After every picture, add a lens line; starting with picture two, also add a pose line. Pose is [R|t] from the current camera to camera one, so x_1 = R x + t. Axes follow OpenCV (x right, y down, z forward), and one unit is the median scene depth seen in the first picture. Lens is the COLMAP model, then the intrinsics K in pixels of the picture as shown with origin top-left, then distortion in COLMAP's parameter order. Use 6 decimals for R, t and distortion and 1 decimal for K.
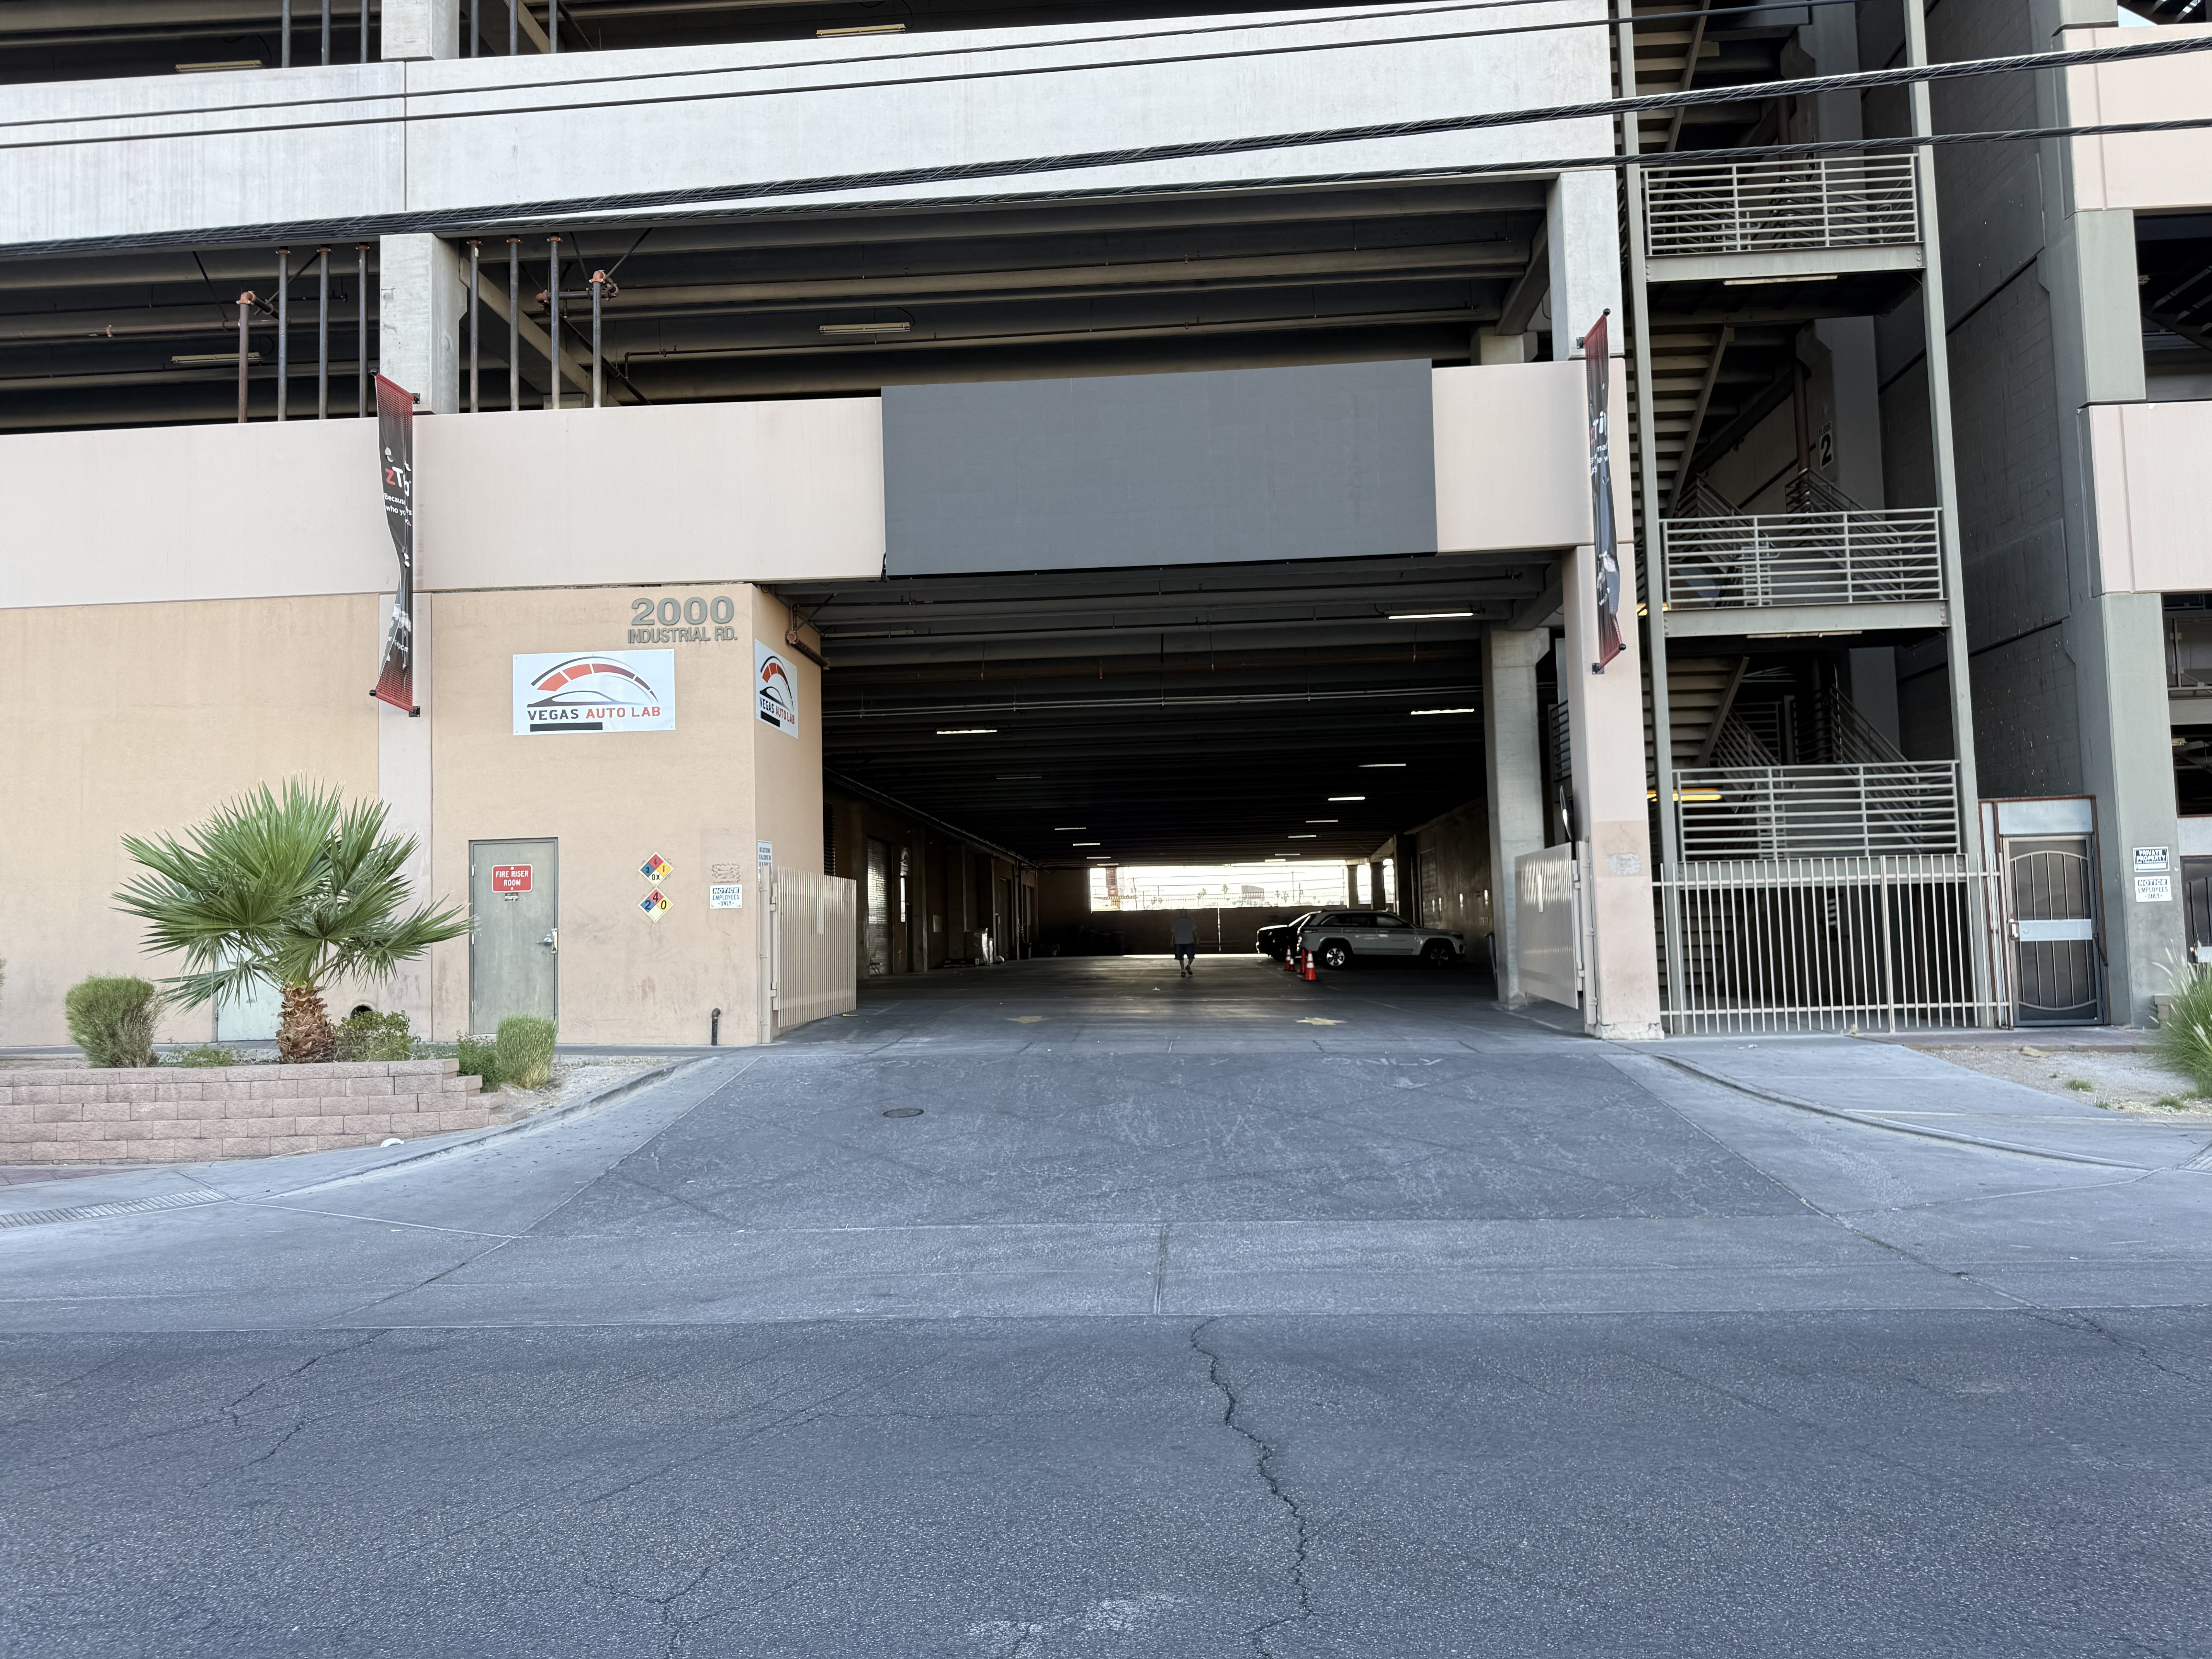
lens RADIAL K [[1558.6, 0, 1098.6], [0, 1558.6, 831.0], [0, 0, 1]] dist [0.055623, -0.071446]
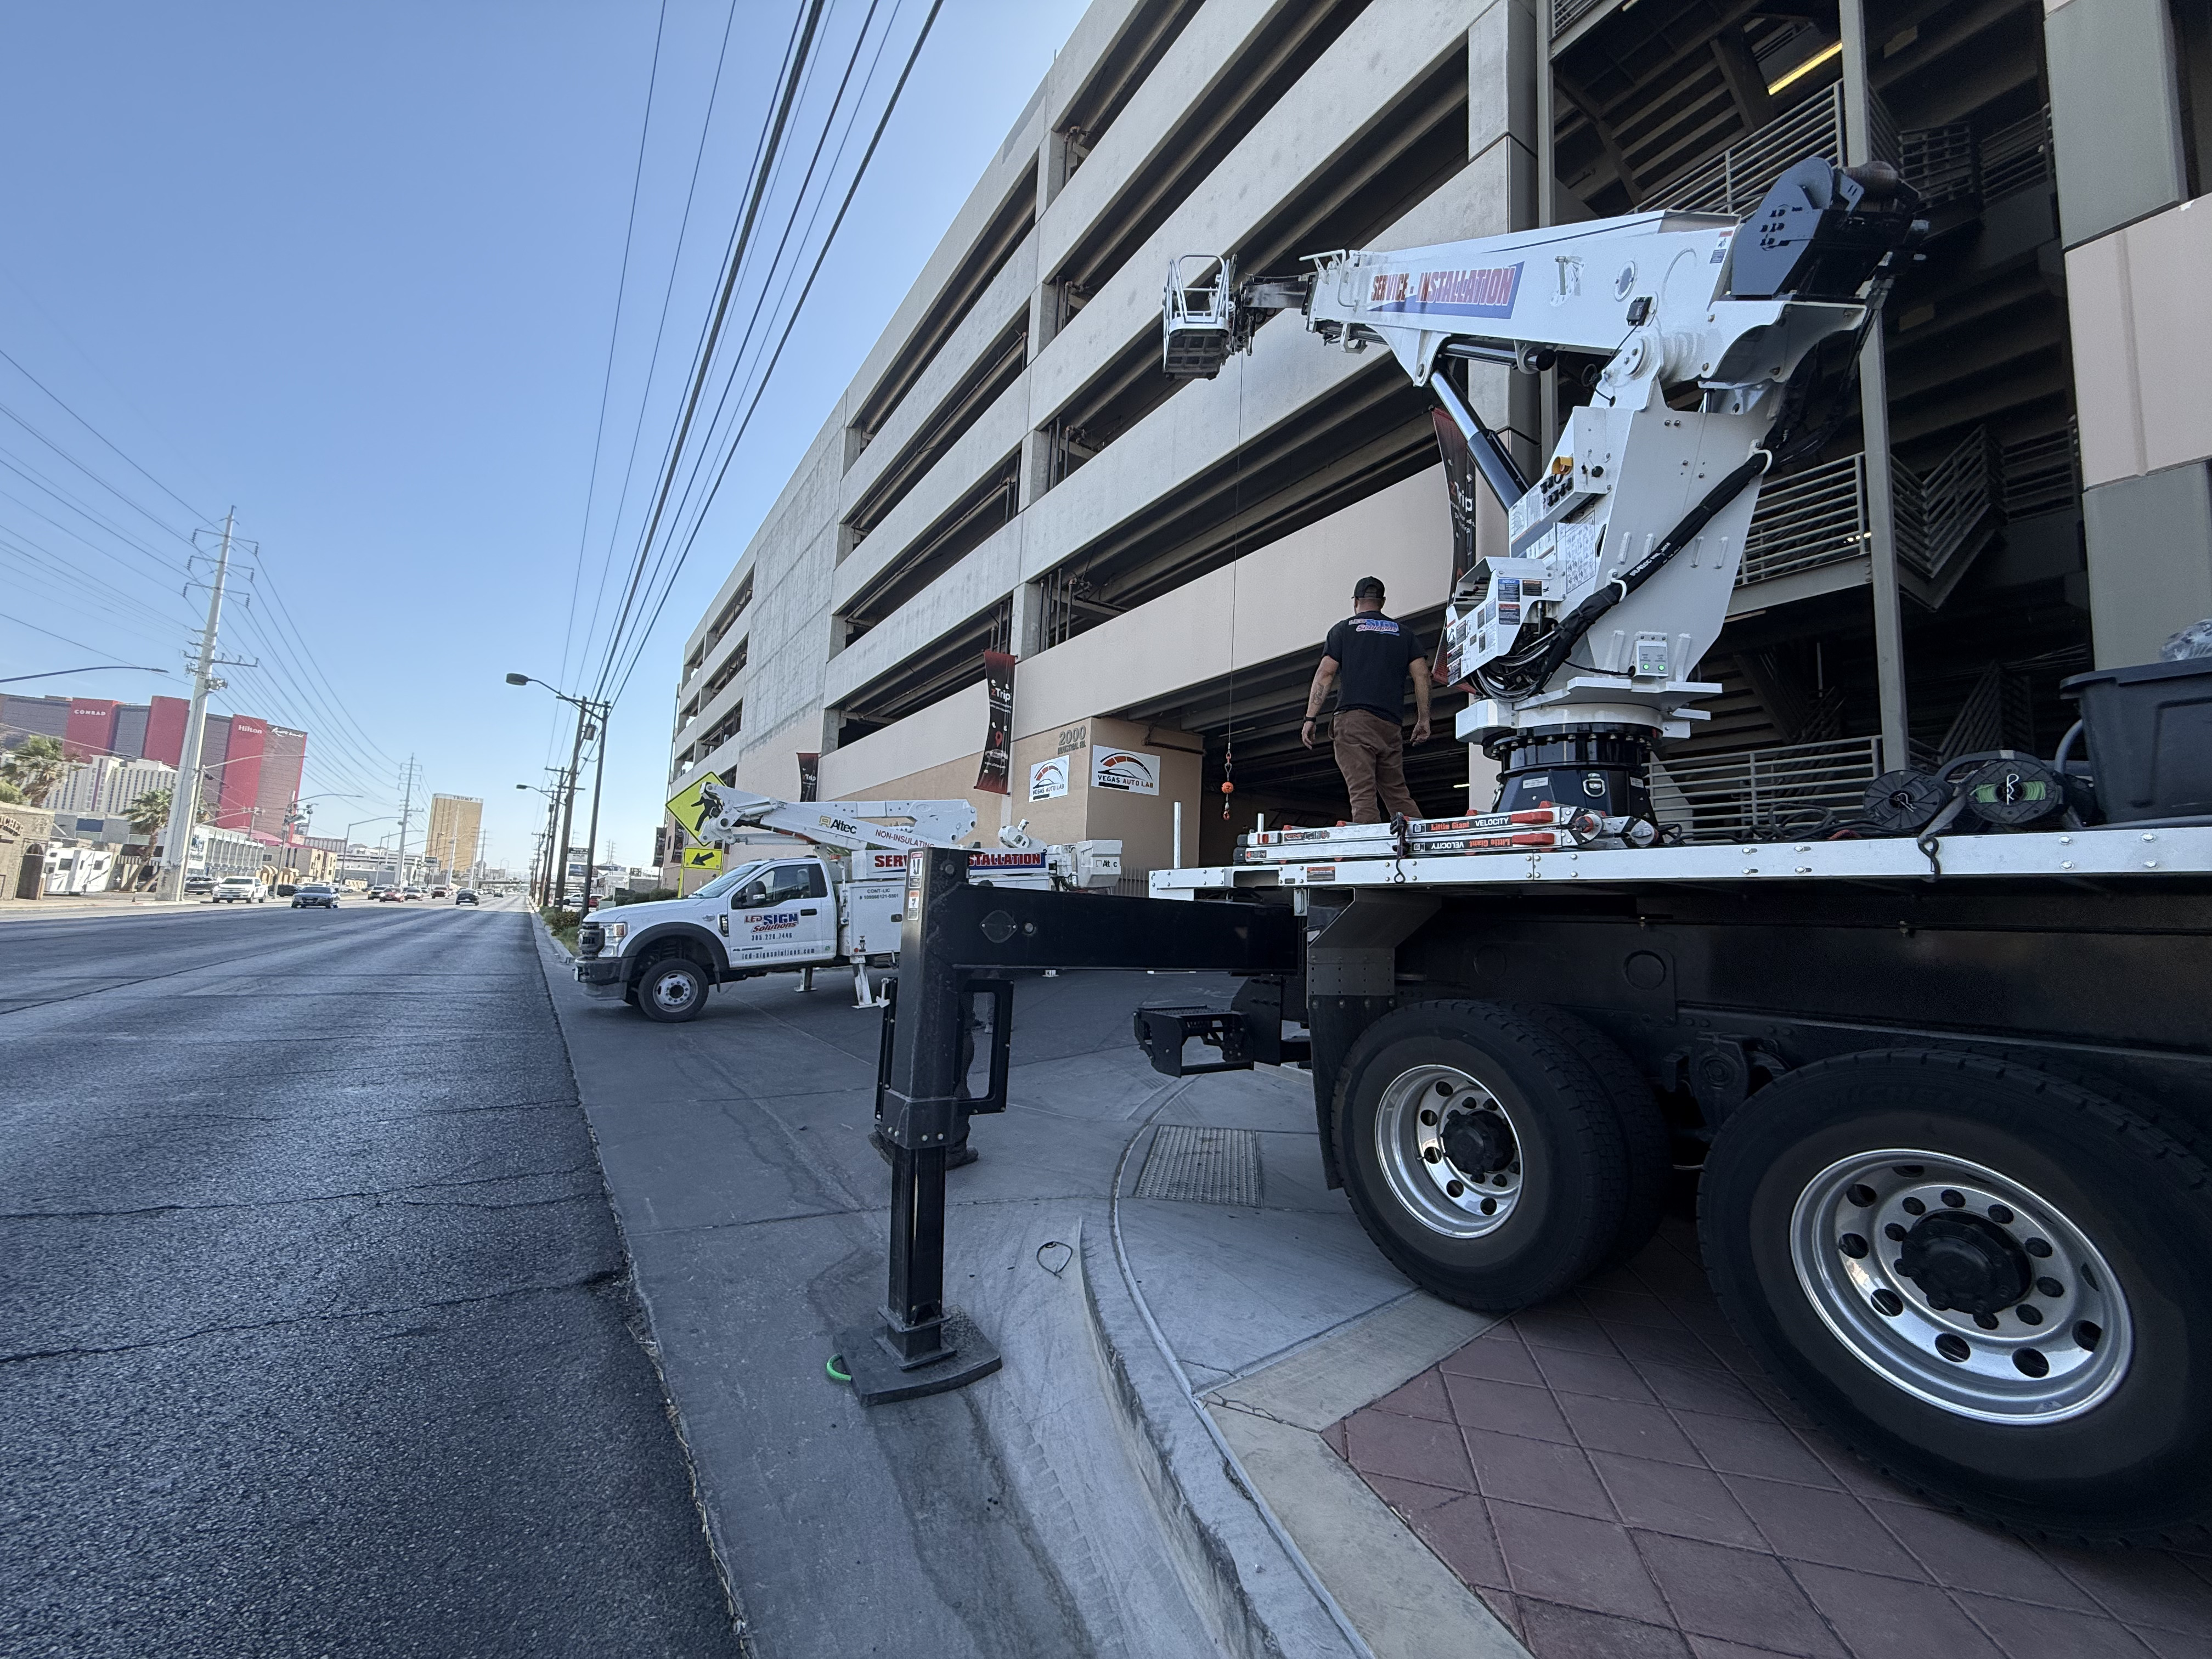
lens RADIAL K [[877.4, 0, 1101.4], [0, 877.4, 828.2], [0, 0, 1]] dist [0.001149, 0.000089]
pose [[0.590018, -0.032946, -0.806717, 0.669195], [-0.003743, 0.999045, -0.043538, 0.027441], [0.807381, 0.028708, 0.589331, 0.372065]]
